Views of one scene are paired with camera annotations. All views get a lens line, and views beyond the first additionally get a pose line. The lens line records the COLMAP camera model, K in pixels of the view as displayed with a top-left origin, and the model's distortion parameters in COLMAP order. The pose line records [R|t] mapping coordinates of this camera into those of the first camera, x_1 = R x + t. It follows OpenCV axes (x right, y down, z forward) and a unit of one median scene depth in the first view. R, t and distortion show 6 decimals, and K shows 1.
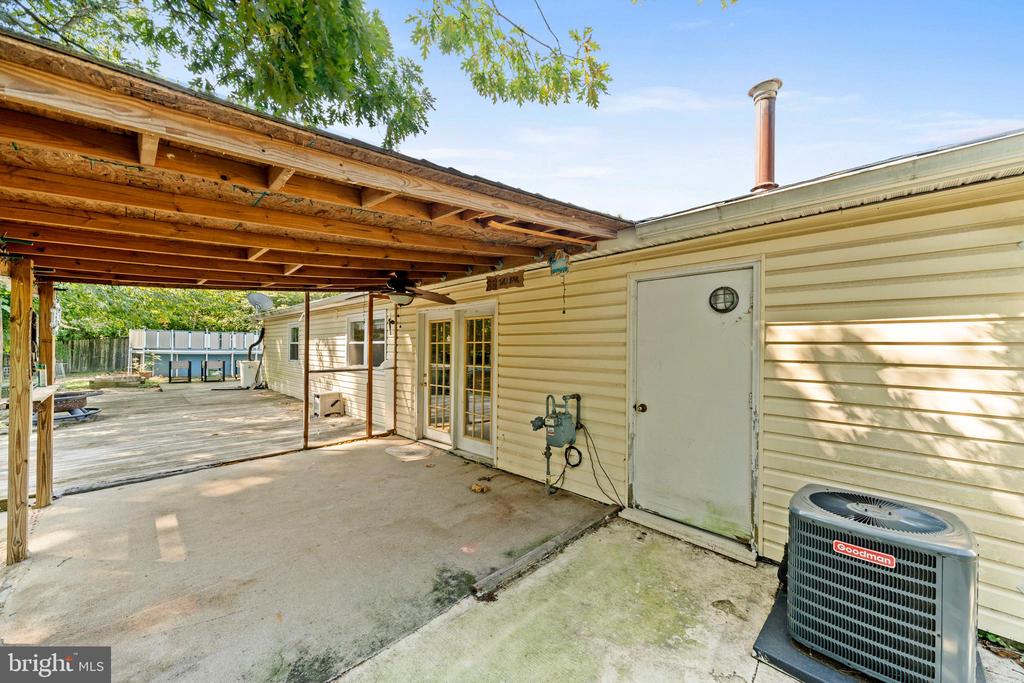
lens RADIAL K [[382.4, 0, 516.4], [0, 382.4, 347.8], [0, 0, 1]] dist [-0.001784, -0.000020]
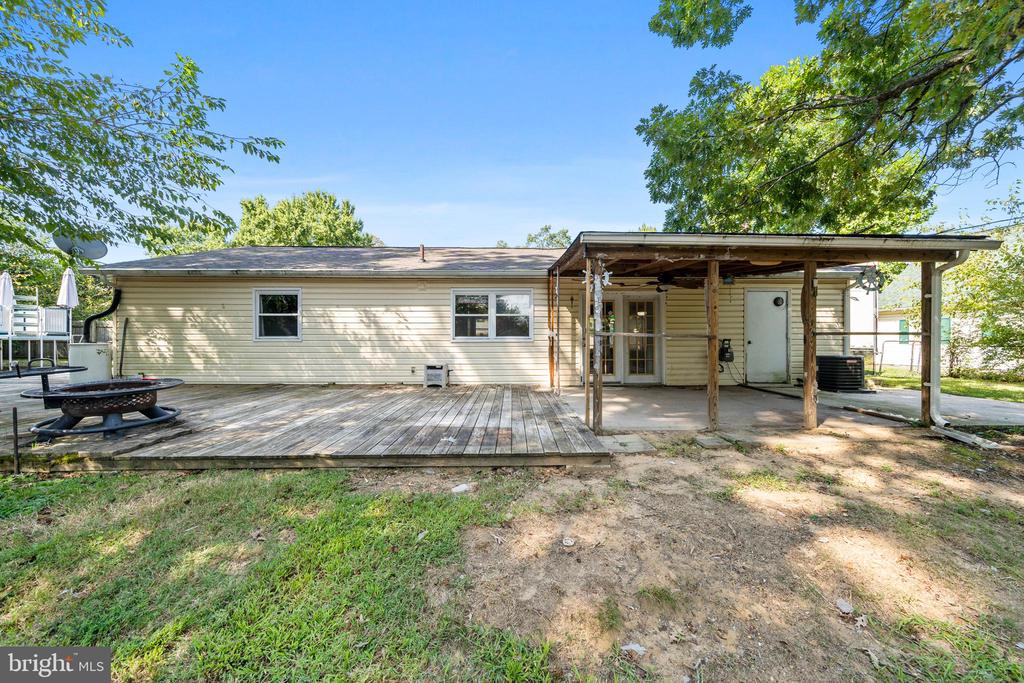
lens RADIAL K [[382.4, 0, 526.2], [0, 382.4, 343.2], [0, 0, 1]] dist [-0.001784, -0.000020]
pose [[0.686889, -0.013080, 0.726644, -1.941902], [0.008191, 0.999914, 0.010256, 0.097651], [-0.726716, -0.001092, 0.686937, 0.273158]]
